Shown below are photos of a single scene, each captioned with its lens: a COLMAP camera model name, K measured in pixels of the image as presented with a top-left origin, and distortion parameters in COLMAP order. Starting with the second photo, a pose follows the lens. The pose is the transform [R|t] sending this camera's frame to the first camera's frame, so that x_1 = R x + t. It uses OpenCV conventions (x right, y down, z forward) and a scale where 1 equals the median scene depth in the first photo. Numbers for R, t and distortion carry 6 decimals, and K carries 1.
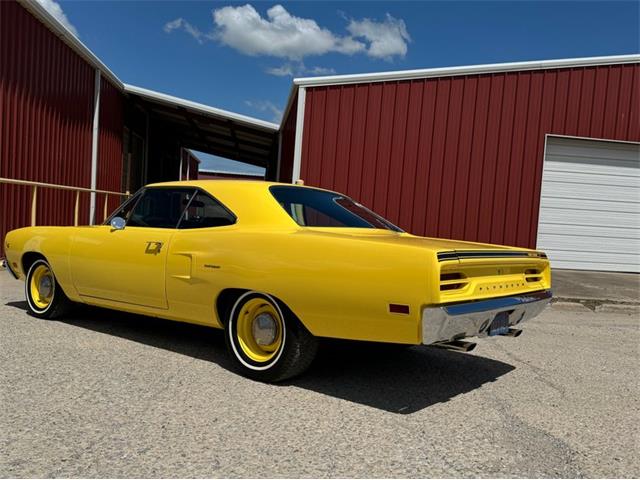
lens RADIAL K [[557.1, 0, 323.3], [0, 557.1, 247.4], [0, 0, 1]] dist [0.094648, -0.170090]
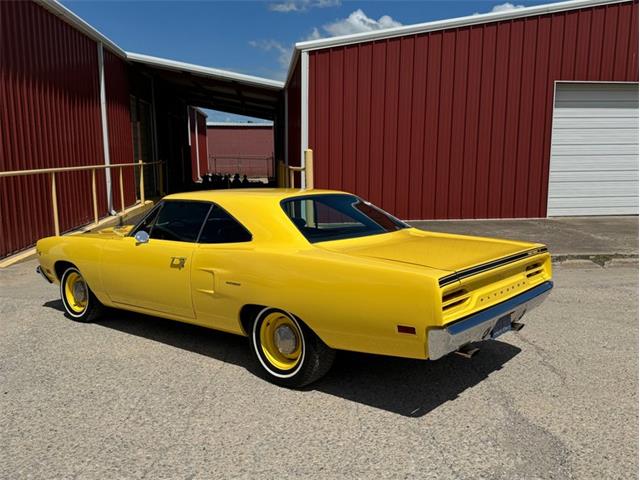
lens RADIAL K [[554.0, 0, 321.4], [0, 554.0, 248.0], [0, 0, 1]] dist [0.112936, -0.210746]
pose [[0.997479, -0.062175, -0.034204, 0.008770], [0.065414, 0.992472, 0.103542, -0.093014], [0.027509, -0.105519, 0.994037, -0.040996]]
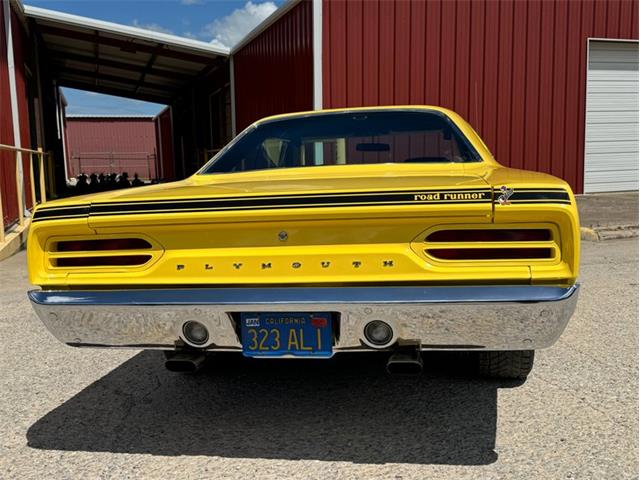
lens RADIAL K [[652.5, 0, 317.5], [0, 652.5, 238.9], [0, 0, 1]] dist [0.182042, -0.386699]
pose [[0.979797, -0.108794, 0.167816, -0.516076], [0.097013, 0.992308, 0.076900, -0.031694], [-0.174891, -0.059066, 0.982815, 0.104586]]
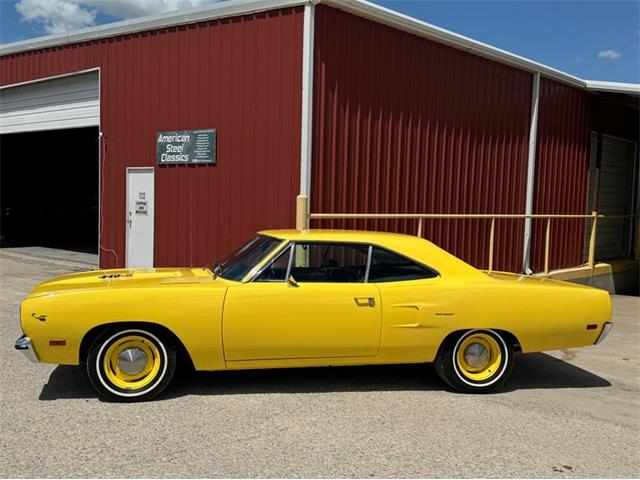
lens RADIAL K [[675.4, 0, 320.0], [0, 675.4, 240.0], [0, 0, 1]] dist [0.158458, -0.393625]
pose [[0.652427, -0.000858, -0.757851, 0.502685], [-0.031758, 0.999090, -0.028472, -0.068639], [0.757186, 0.042644, 0.651806, 0.255515]]
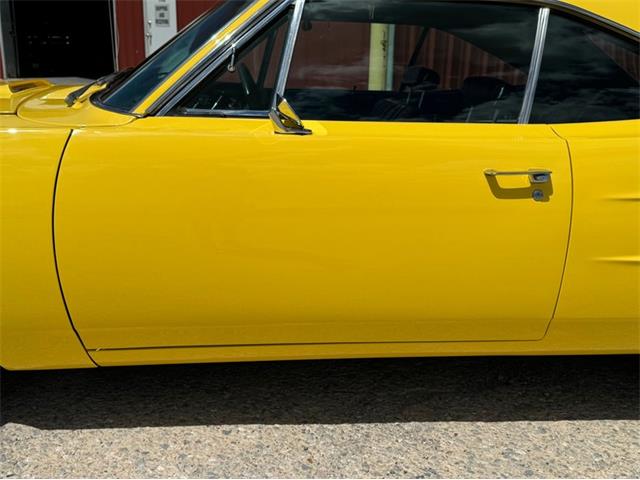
lens RADIAL K [[652.5, 0, 317.5], [0, 652.5, 238.9], [0, 0, 1]] dist [0.182042, -0.386699]
pose [[0.527753, 0.195443, -0.826607, -0.007369], [-0.043112, 0.978077, 0.203731, -0.041633], [0.848303, -0.071883, 0.524609, 0.723386]]
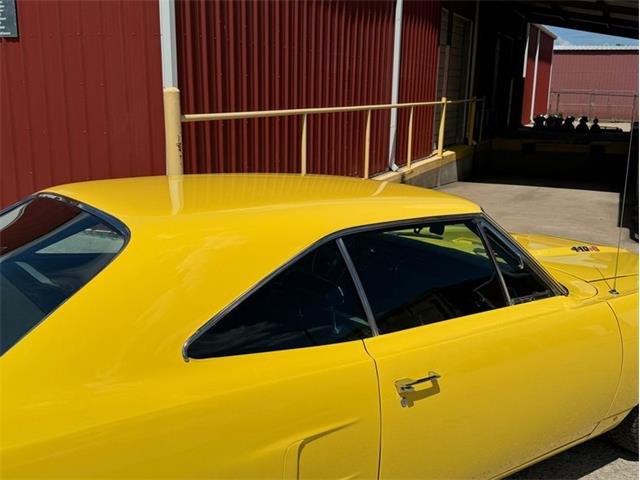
lens RADIAL K [[652.5, 0, 317.5], [0, 652.5, 238.9], [0, 0, 1]] dist [0.182042, -0.386699]
pose [[0.847212, 0.071161, -0.526467, -0.024455], [0.005368, 0.989791, 0.142426, -0.138316], [0.531228, -0.123491, 0.838181, 0.482694]]
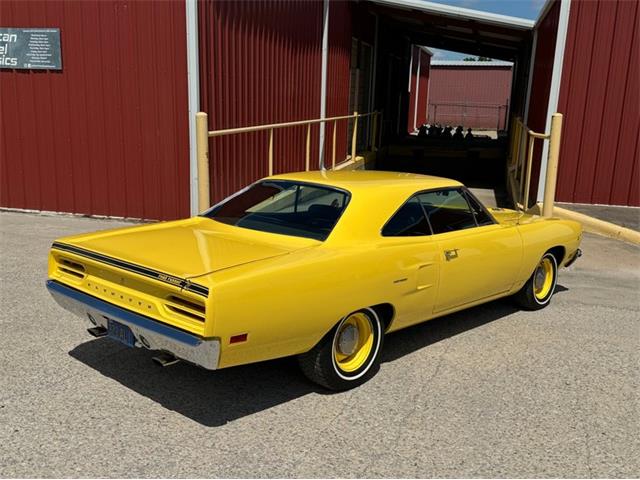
lens RADIAL K [[650.7, 0, 323.2], [0, 650.7, 242.3], [0, 0, 1]] dist [0.182420, -0.374774]
pose [[0.930620, 0.046536, -0.363016, 0.000909], [0.006180, 0.989744, 0.142722, -0.151532], [0.365935, -0.135063, 0.920788, -0.107363]]
